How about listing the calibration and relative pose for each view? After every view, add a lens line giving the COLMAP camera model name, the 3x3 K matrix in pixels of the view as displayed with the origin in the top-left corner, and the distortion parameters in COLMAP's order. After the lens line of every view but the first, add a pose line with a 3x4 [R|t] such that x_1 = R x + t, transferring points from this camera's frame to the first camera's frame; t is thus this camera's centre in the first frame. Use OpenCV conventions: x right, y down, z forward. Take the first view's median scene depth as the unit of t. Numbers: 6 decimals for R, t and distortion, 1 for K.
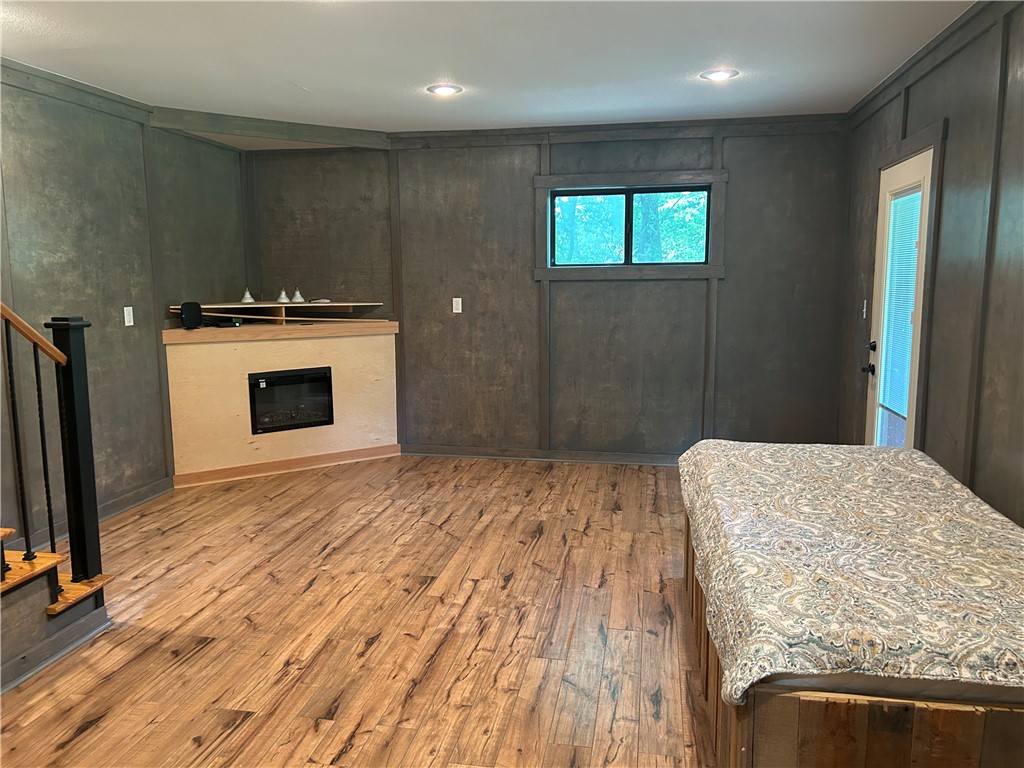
lens RADIAL K [[778.4, 0, 512.8], [0, 778.4, 382.0], [0, 0, 1]] dist [0.057846, -0.009496]
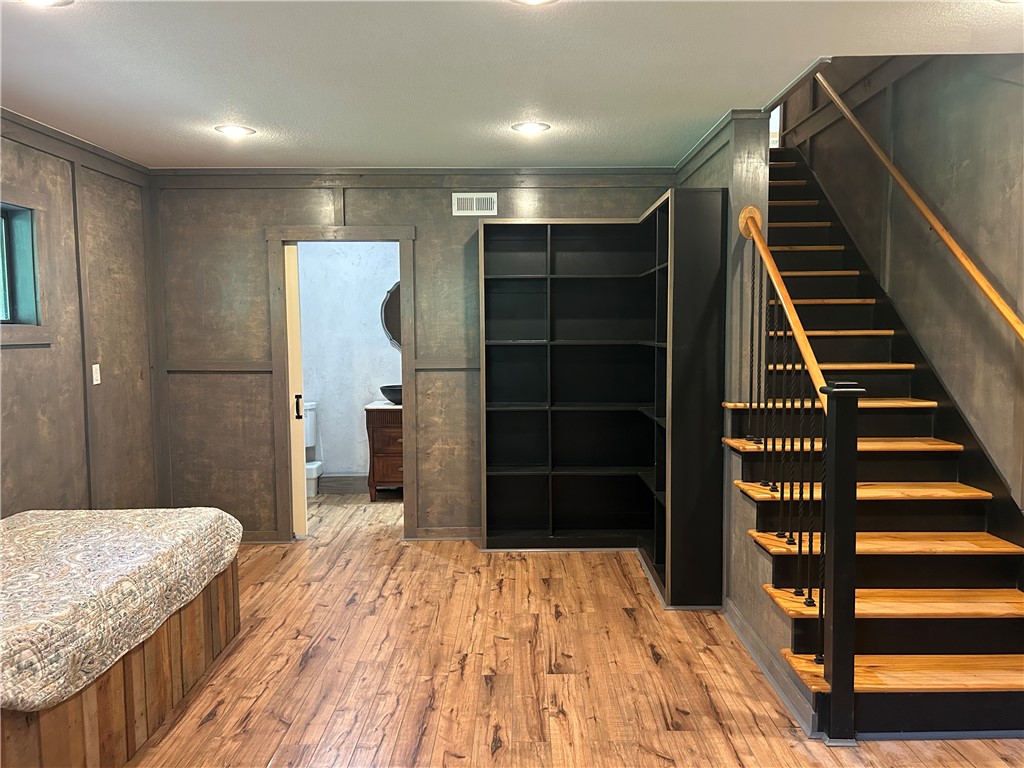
lens RADIAL K [[778.4, 0, 511.5], [0, 778.4, 388.3], [0, 0, 1]] dist [0.057846, -0.009496]
pose [[-0.985502, 0.033866, -0.166248, -0.063343], [-0.003391, 0.975748, 0.218870, -0.274920], [0.169628, 0.216261, -0.961487, 1.854346]]
